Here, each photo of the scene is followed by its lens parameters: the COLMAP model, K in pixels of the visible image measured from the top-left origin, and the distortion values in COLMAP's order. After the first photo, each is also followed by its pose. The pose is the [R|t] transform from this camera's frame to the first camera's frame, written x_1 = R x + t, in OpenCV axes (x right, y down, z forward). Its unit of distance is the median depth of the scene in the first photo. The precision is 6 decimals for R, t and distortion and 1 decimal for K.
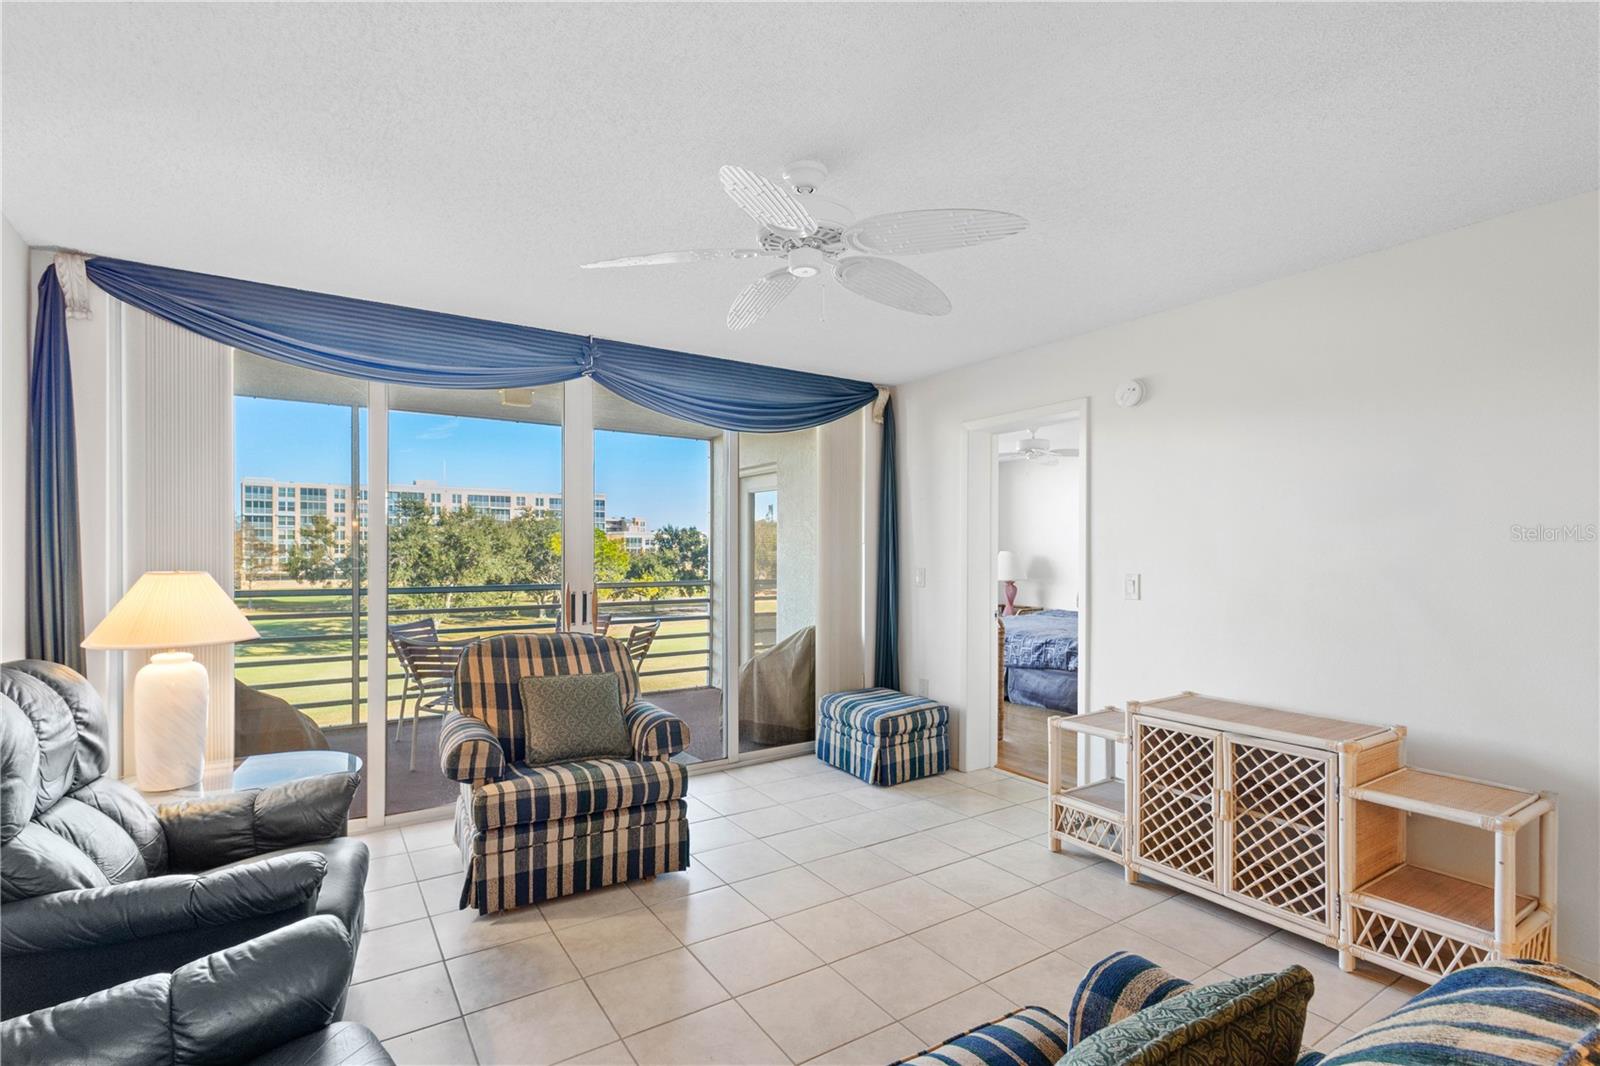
lens RADIAL K [[746.2, 0, 807.0], [0, 746.2, 561.8], [0, 0, 1]] dist [0.004969, -0.000867]
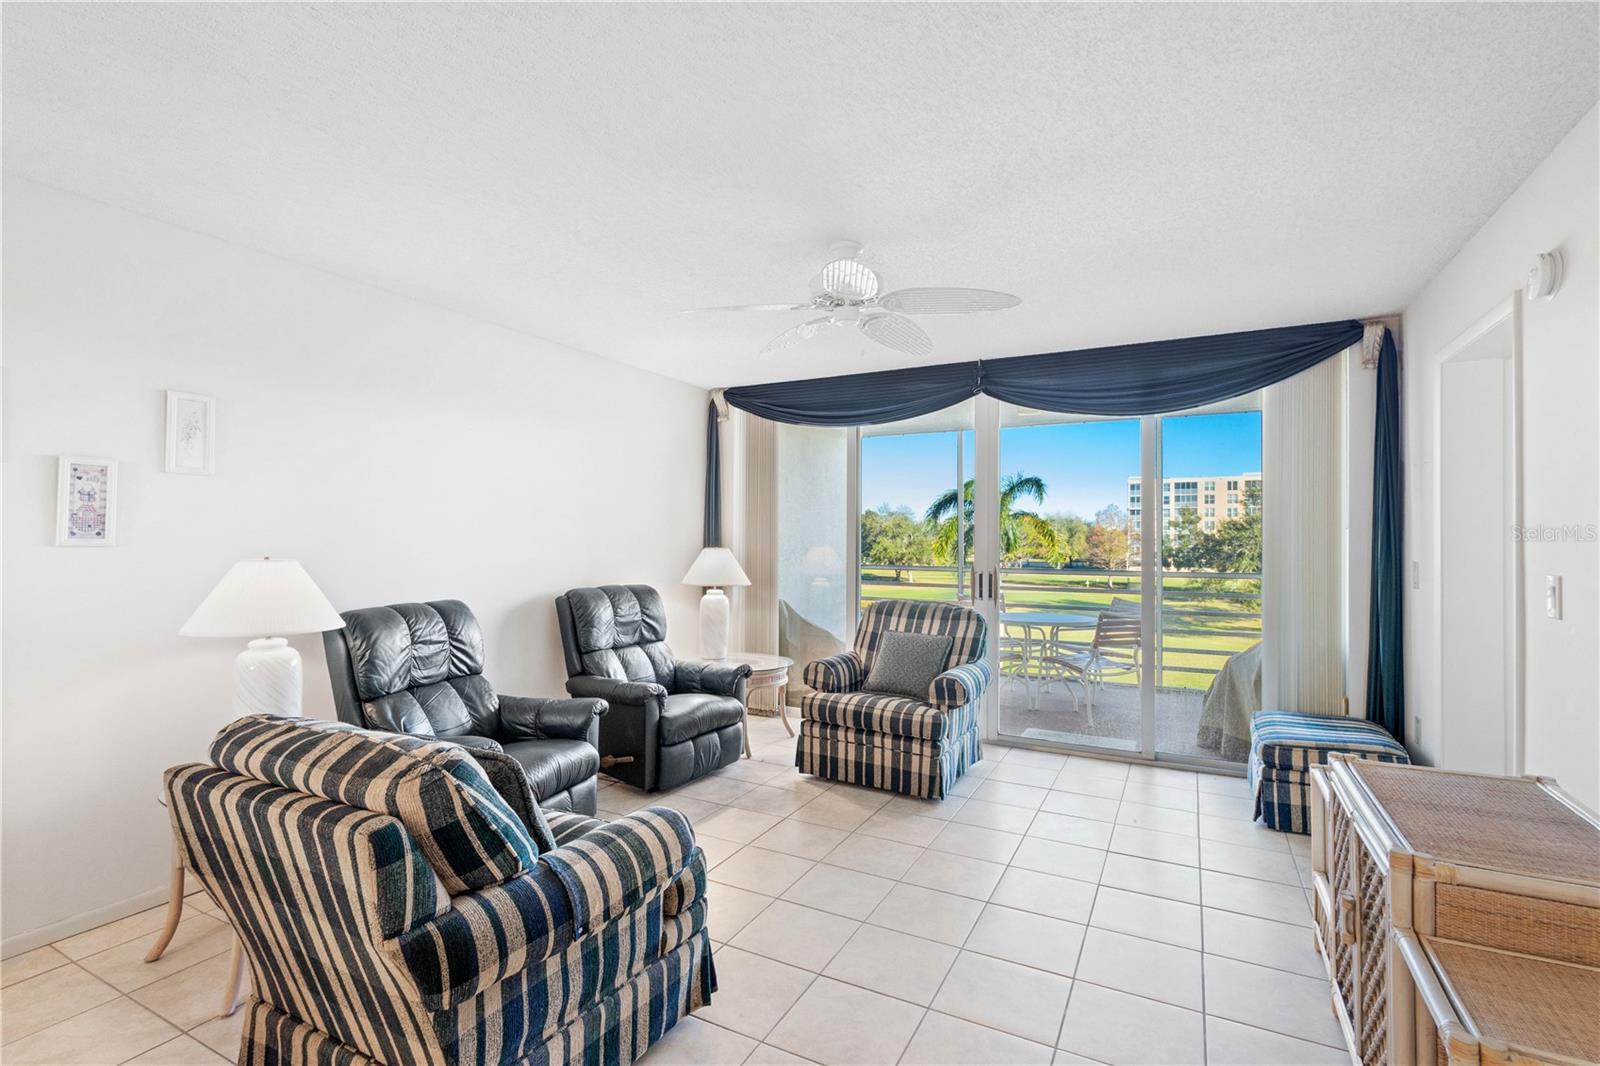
lens RADIAL K [[746.2, 0, 792.0], [0, 746.2, 532.3], [0, 0, 1]] dist [0.004969, -0.000867]
pose [[0.471809, -0.008744, -0.881658, 0.488477], [-0.014194, 0.999746, -0.017511, 0.001329], [0.881587, 0.020776, 0.471565, 0.131828]]
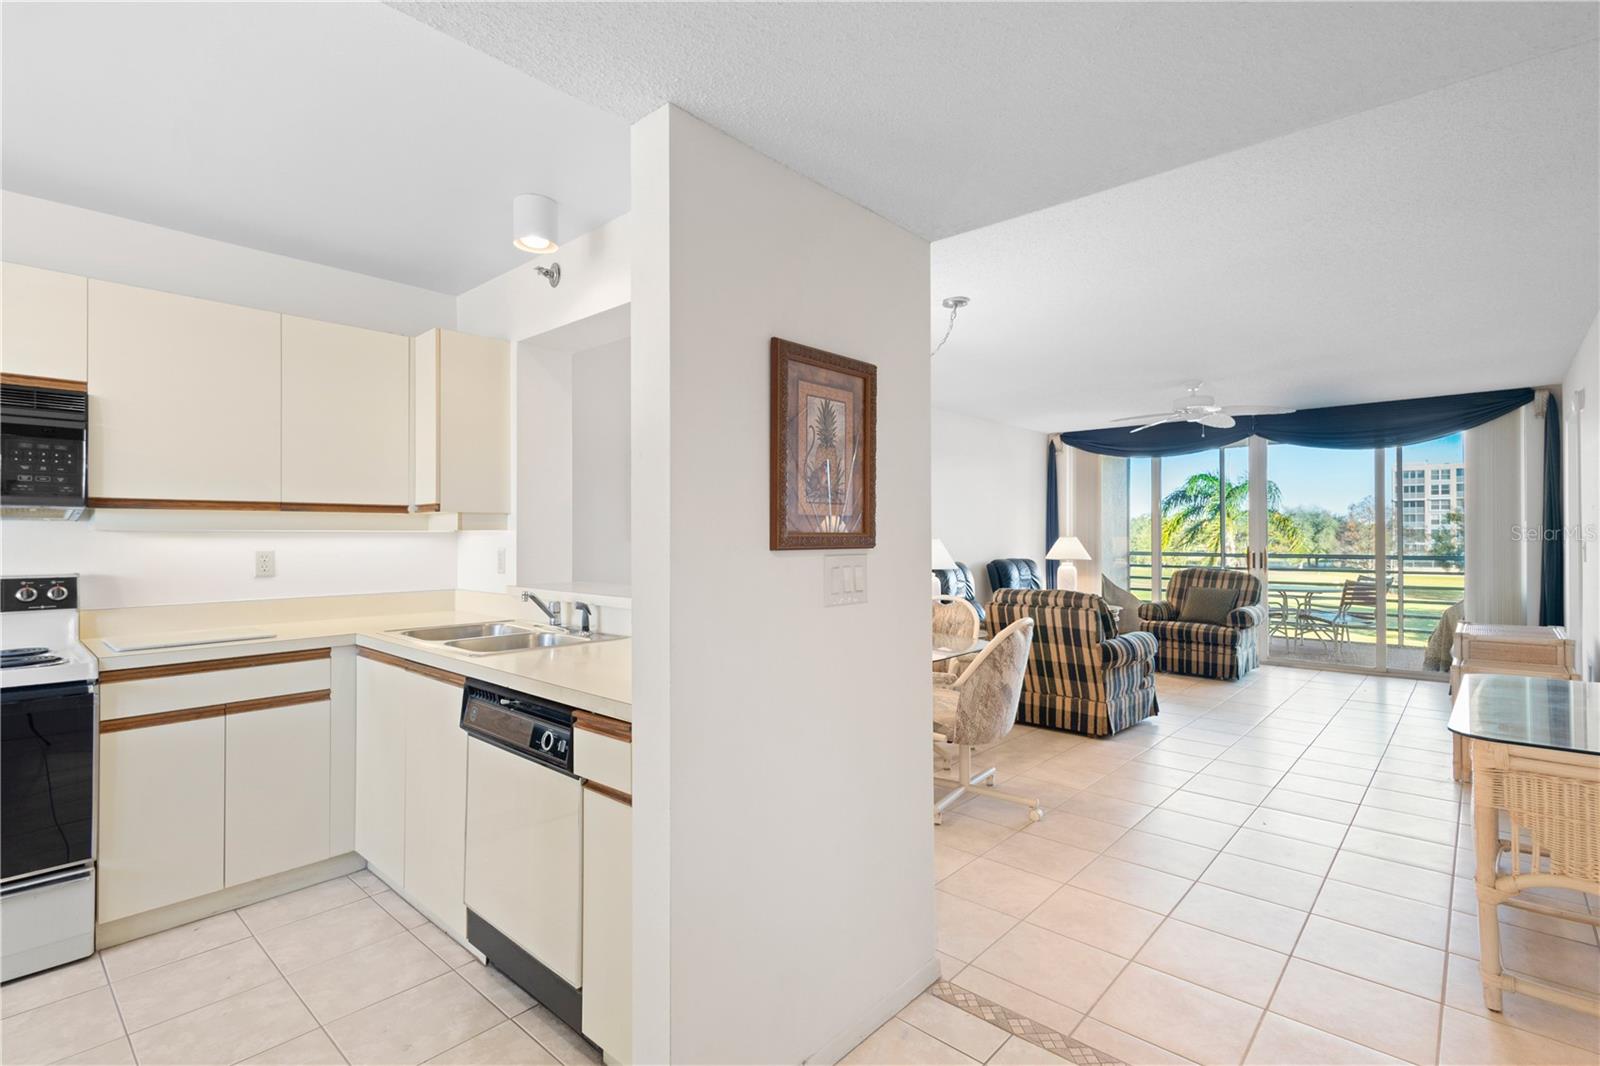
lens RADIAL K [[746.2, 0, 791.1], [0, 746.2, 528.9], [0, 0, 1]] dist [0.004969, -0.000867]
pose [[0.233870, -0.013749, -0.972171, 0.976613], [-0.011378, 0.999793, -0.016877, 0.023364], [0.972201, 0.015008, 0.233665, -0.433961]]
